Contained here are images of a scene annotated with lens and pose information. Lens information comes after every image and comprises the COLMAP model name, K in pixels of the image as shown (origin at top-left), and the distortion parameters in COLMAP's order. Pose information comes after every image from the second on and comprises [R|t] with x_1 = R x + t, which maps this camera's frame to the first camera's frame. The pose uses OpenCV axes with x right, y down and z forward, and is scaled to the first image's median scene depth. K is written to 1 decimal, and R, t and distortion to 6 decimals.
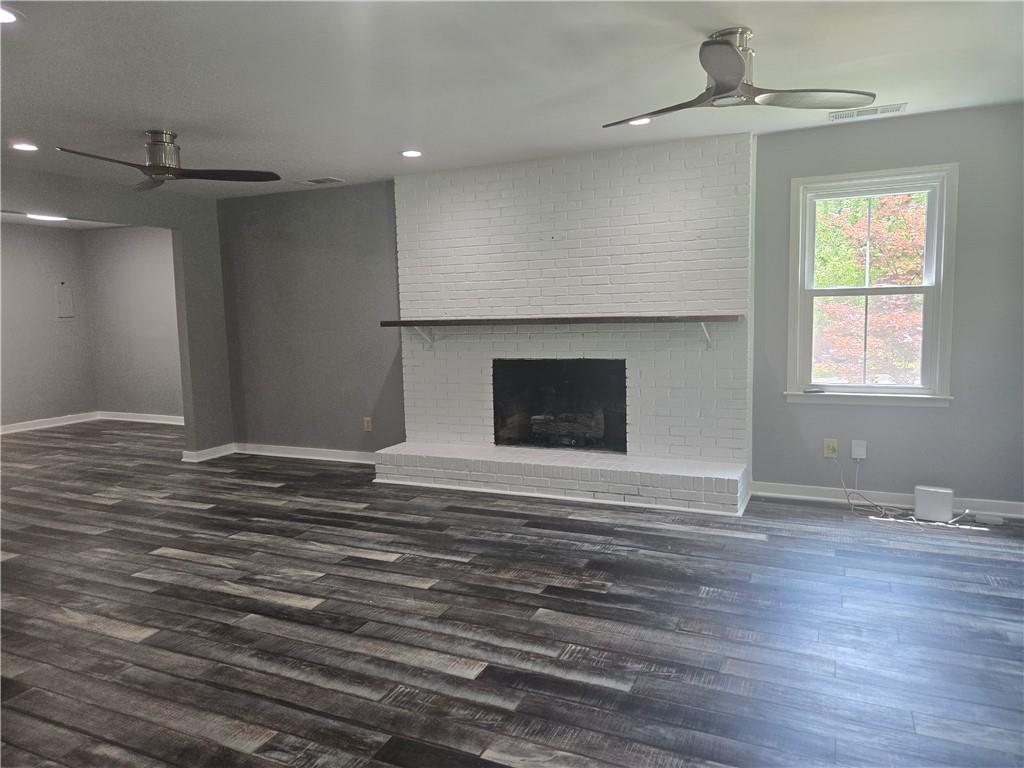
lens RADIAL K [[690.5, 0, 513.0], [0, 690.5, 389.6], [0, 0, 1]] dist [0.057532, -0.051304]
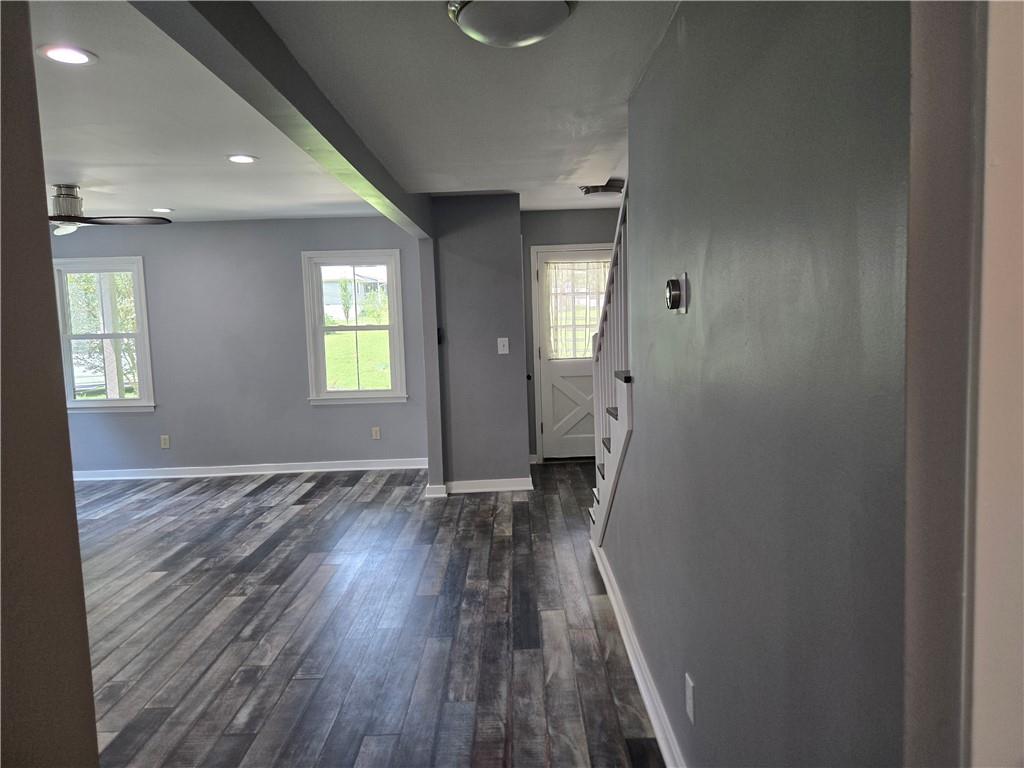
lens RADIAL K [[690.5, 0, 517.8], [0, 690.5, 381.2], [0, 0, 1]] dist [0.057532, -0.051304]
pose [[-0.418851, -0.042305, 0.907069, -1.744475], [0.157818, 0.980321, 0.118596, -0.076334], [-0.894235, 0.192826, -0.403932, 0.797666]]
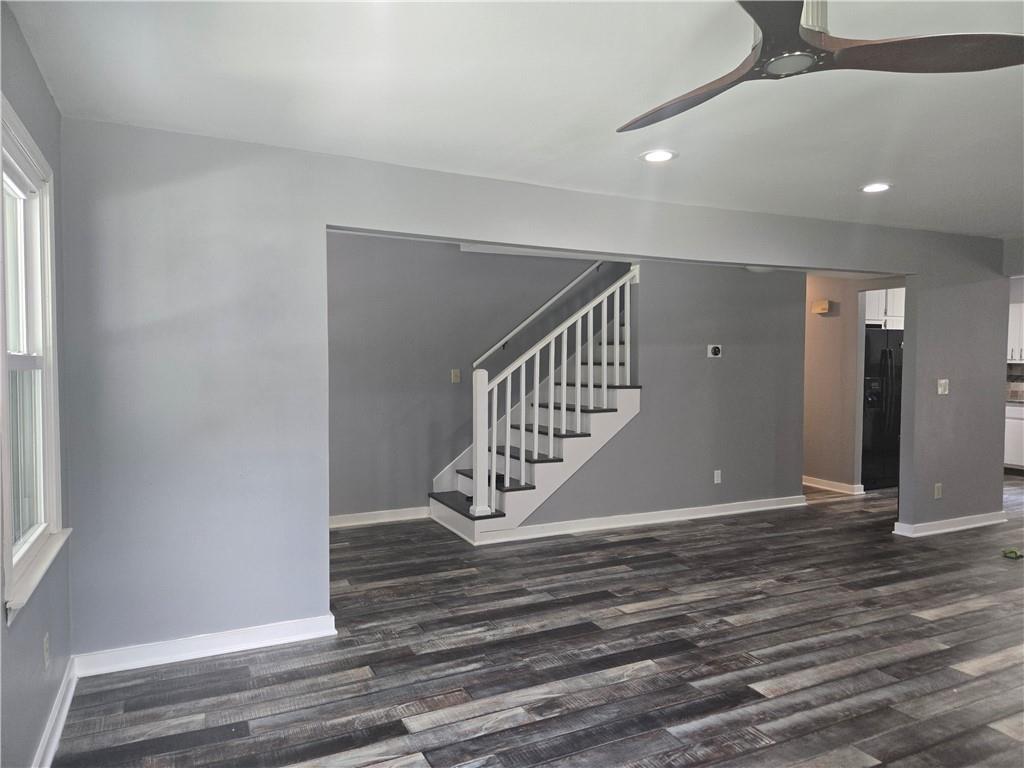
lens RADIAL K [[690.5, 0, 510.2], [0, 690.5, 388.0], [0, 0, 1]] dist [0.057532, -0.051304]
pose [[-0.637244, 0.056161, -0.768613, 1.014138], [-0.080436, 0.987047, 0.138810, -0.198025], [0.766453, 0.150280, -0.624473, 1.277296]]
